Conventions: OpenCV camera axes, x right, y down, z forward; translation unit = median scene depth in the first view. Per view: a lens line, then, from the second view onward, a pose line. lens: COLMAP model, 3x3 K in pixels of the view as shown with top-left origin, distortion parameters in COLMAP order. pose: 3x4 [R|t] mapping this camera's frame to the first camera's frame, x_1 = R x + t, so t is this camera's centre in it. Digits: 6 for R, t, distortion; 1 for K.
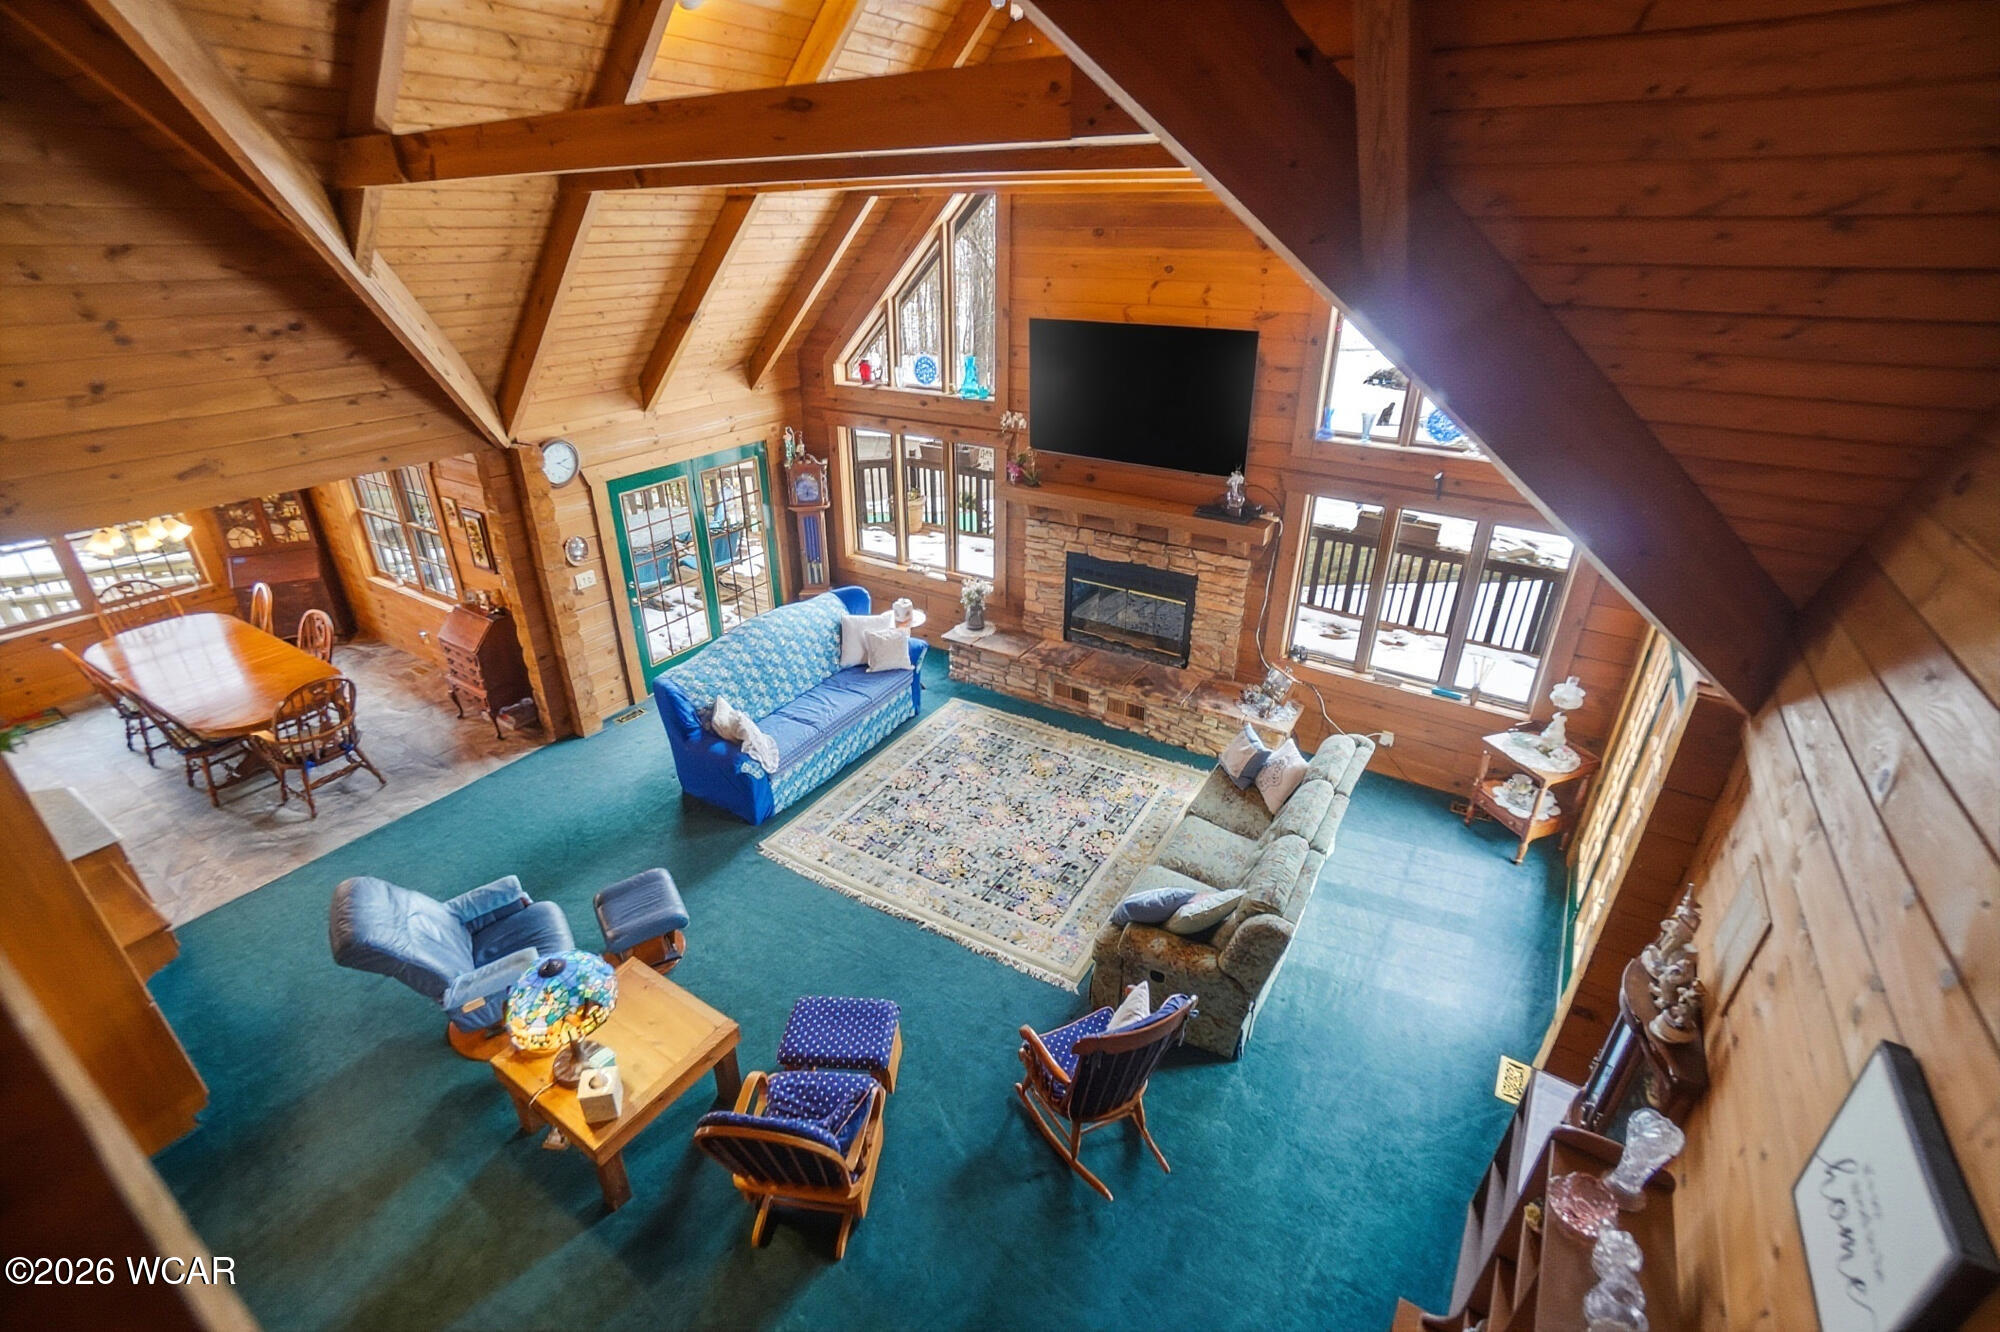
lens RADIAL K [[889.5, 0, 1000.0], [0, 889.5, 666.0], [0, 0, 1]] dist [-0.065888, 0.023247]
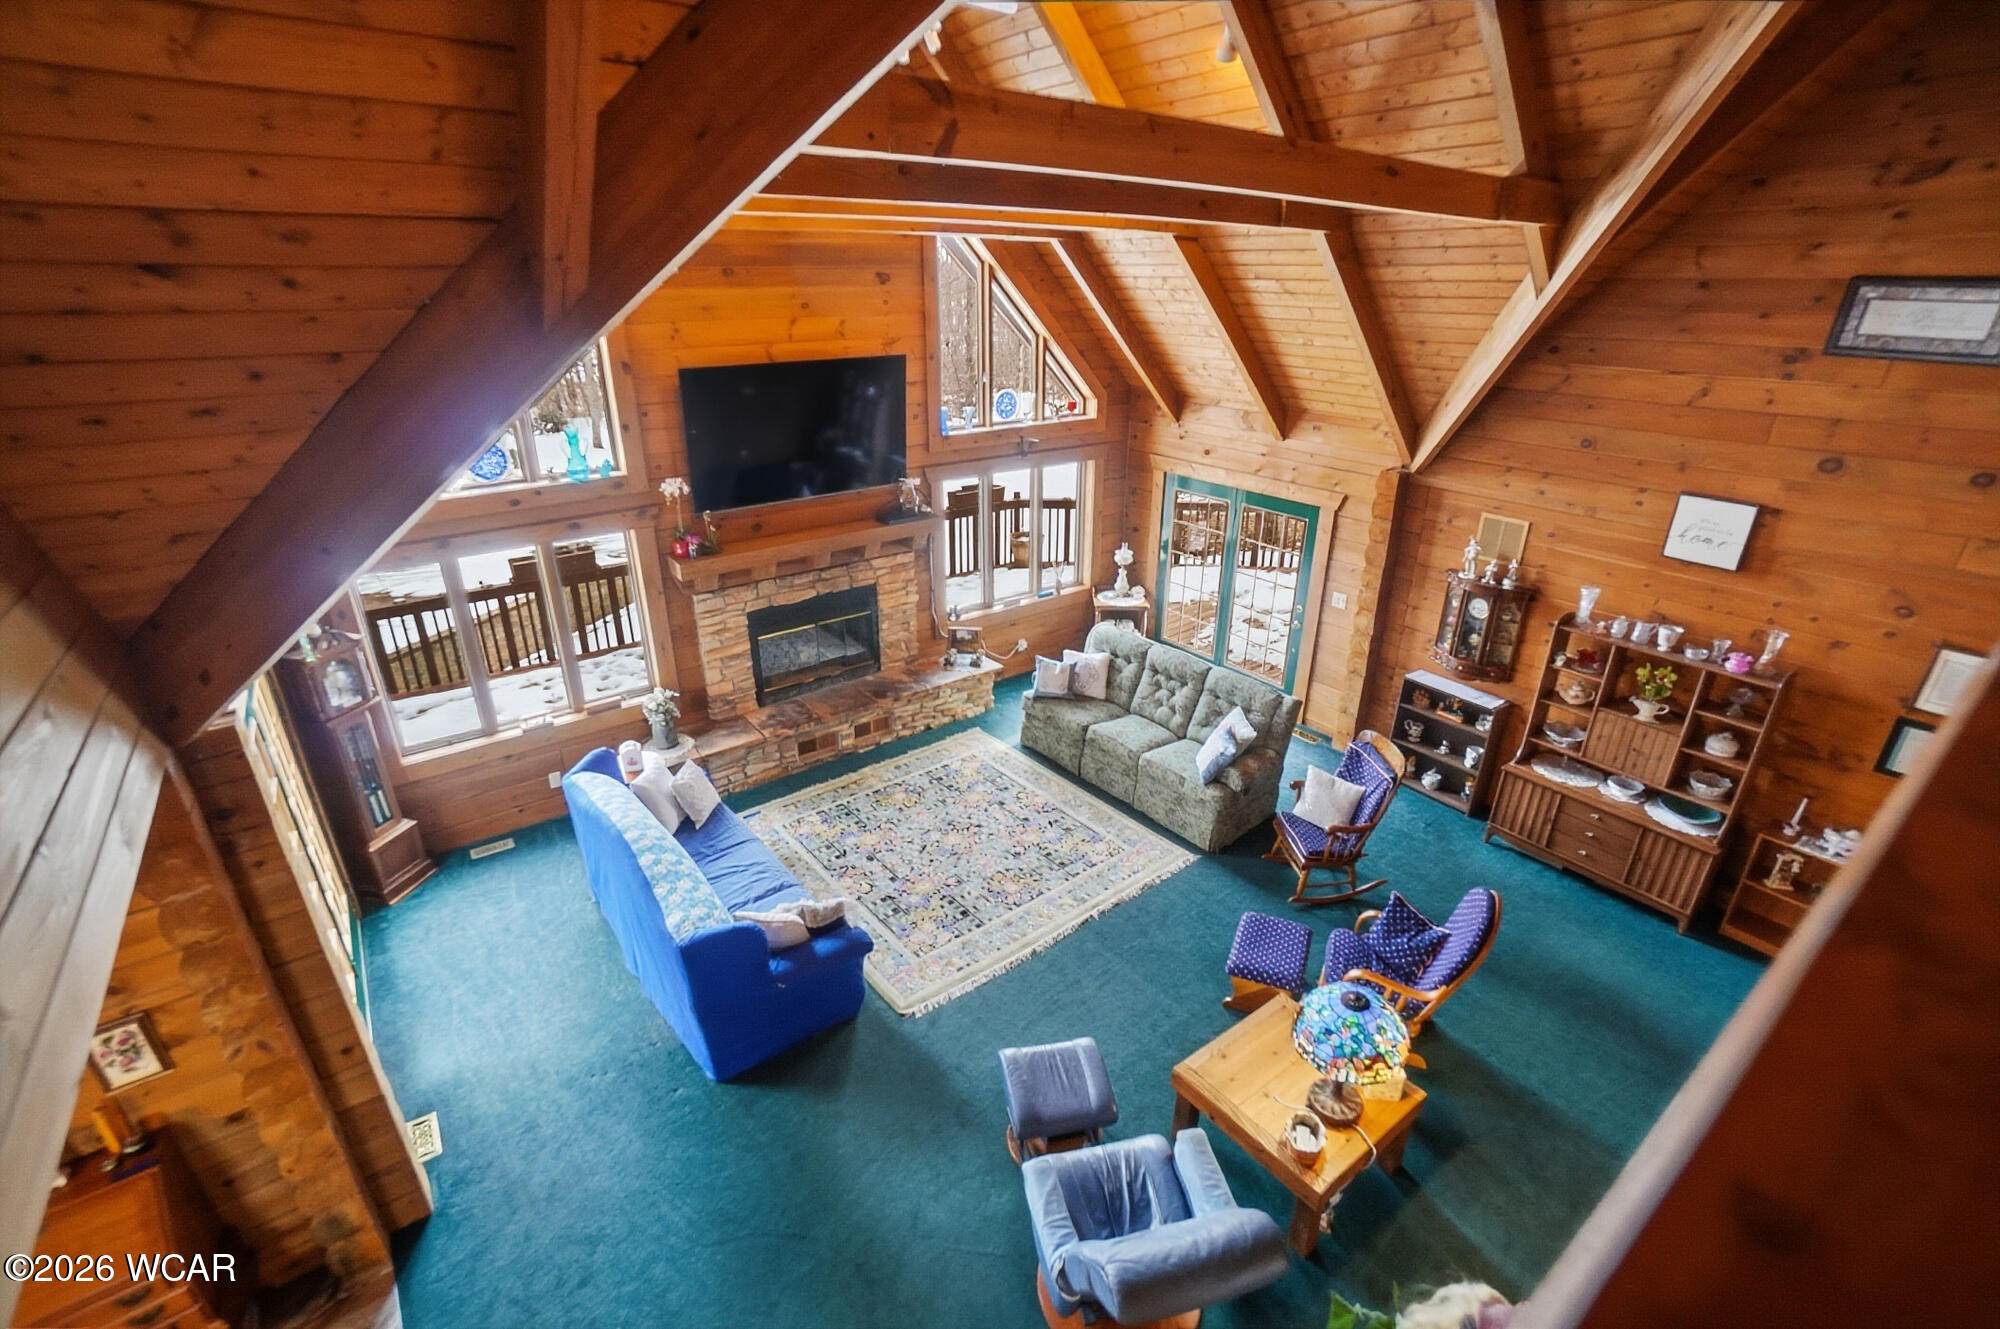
lens RADIAL K [[901.2, 0, 1000.0], [0, 901.2, 664.5], [0, 0, 1]] dist [-0.046049, 0.024577]
pose [[0.340591, -0.376543, 0.861518, -0.713681], [0.408306, 0.884625, 0.225223, -0.199407], [-0.846926, 0.275054, 0.455040, 0.398427]]
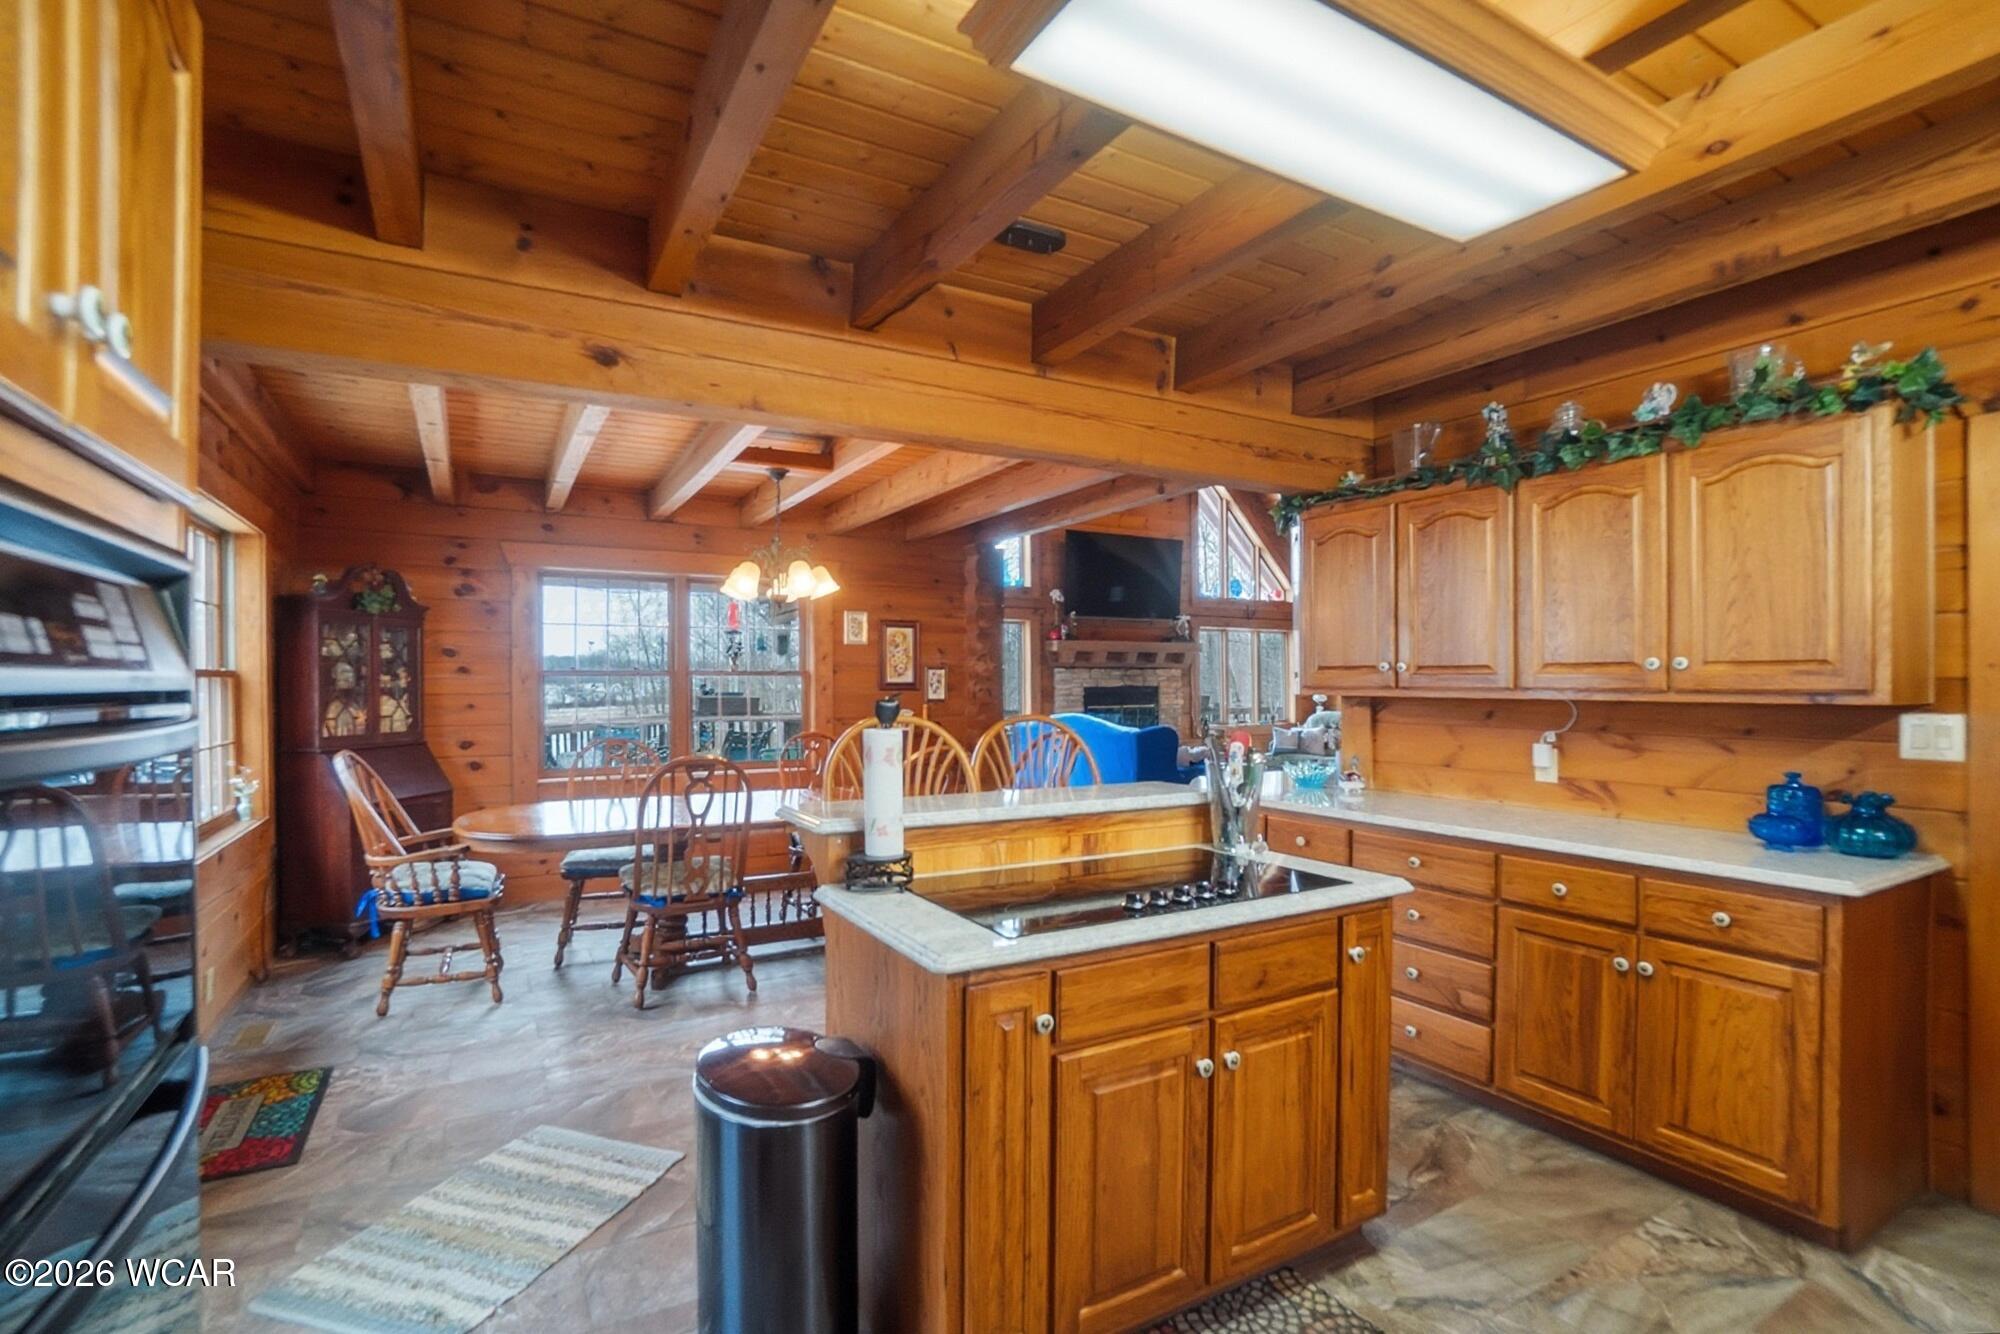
lens RADIAL K [[889.5, 0, 1000.0], [0, 889.5, 667.0], [0, 0, 1]] dist [-0.065888, 0.023247]
pose [[0.446125, 0.002624, 0.894967, -1.349277], [0.394775, 0.896875, -0.199418, 0.076140], [-0.803197, 0.442276, 0.399082, 0.574136]]
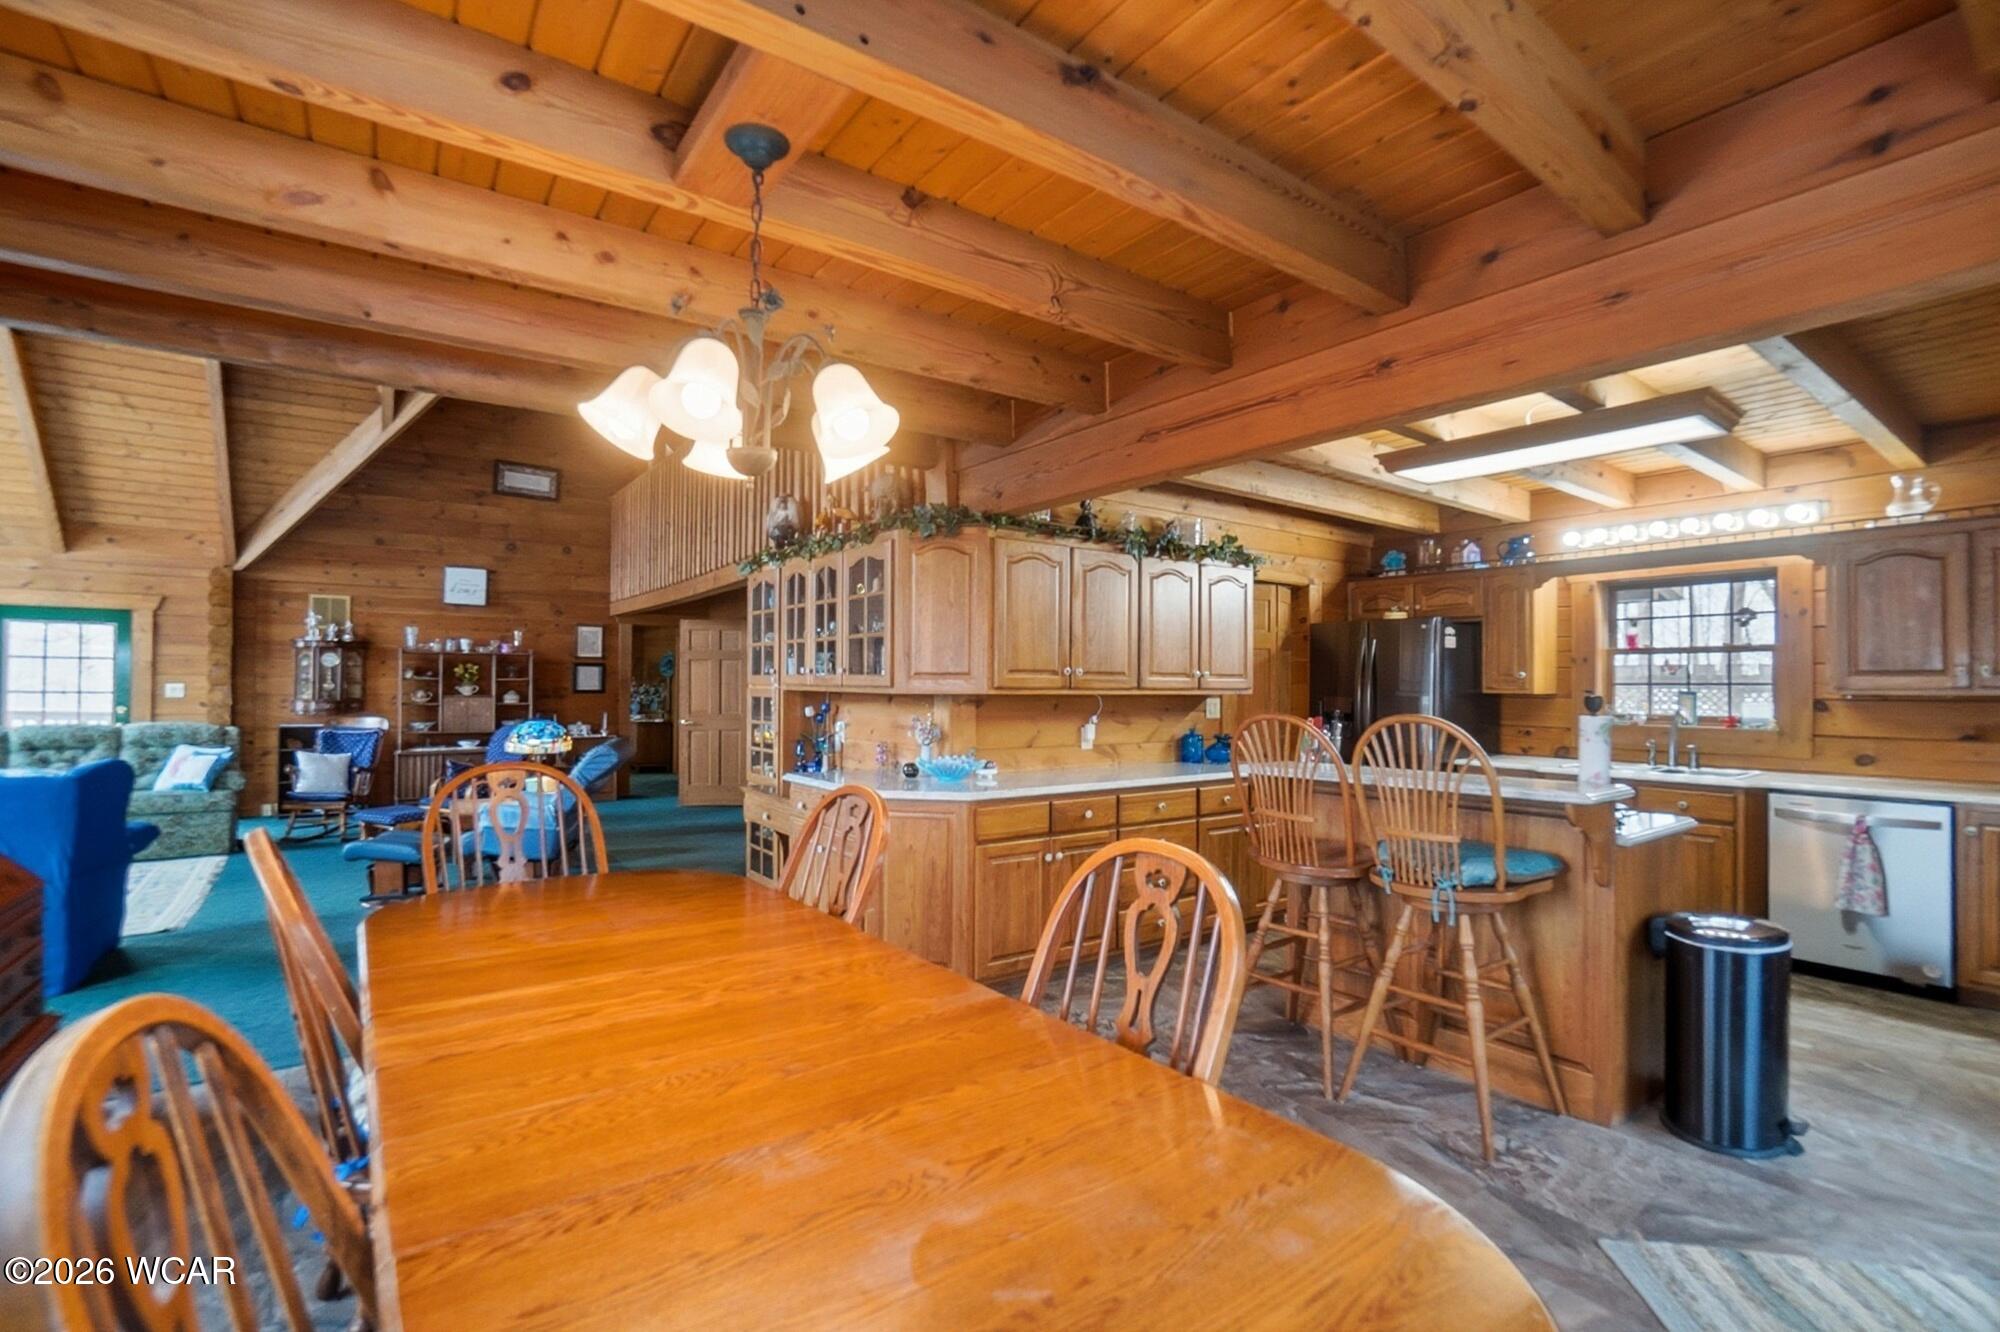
lens RADIAL K [[889.5, 0, 1000.0], [0, 889.5, 666.0], [0, 0, 1]] dist [-0.065888, 0.023247]
pose [[-0.935259, 0.006163, 0.353911, -1.033362], [0.151413, 0.910718, 0.384273, -0.160627], [-0.319945, 0.412982, -0.852691, 1.086986]]
